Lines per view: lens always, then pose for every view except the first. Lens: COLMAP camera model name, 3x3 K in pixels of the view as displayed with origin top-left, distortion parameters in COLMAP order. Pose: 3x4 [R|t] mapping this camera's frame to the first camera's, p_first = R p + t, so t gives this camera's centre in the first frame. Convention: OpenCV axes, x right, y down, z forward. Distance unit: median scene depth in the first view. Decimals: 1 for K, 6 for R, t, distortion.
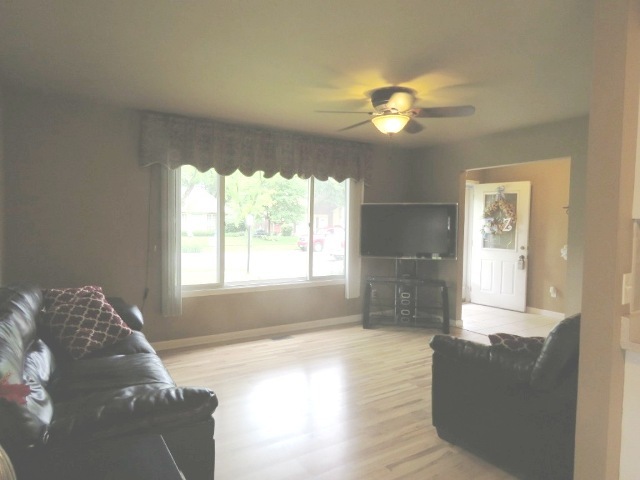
lens RADIAL K [[410.4, 0, 320.0], [0, 410.4, 240.0], [0, 0, 1]] dist [-0.050279, -0.000553]
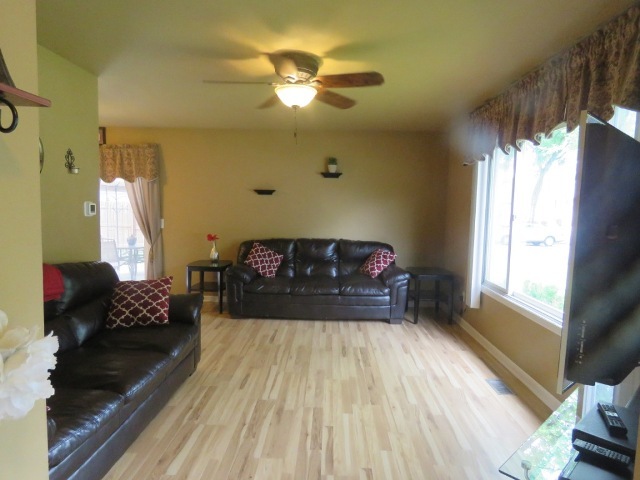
lens RADIAL K [[410.4, 0, 320.0], [0, 410.4, 240.0], [0, 0, 1]] dist [-0.050279, -0.000553]
pose [[-0.557437, 0.041297, -0.829192, 0.737287], [-0.075671, 0.992078, 0.100280, -0.055836], [0.826764, 0.118645, -0.549896, 1.300478]]
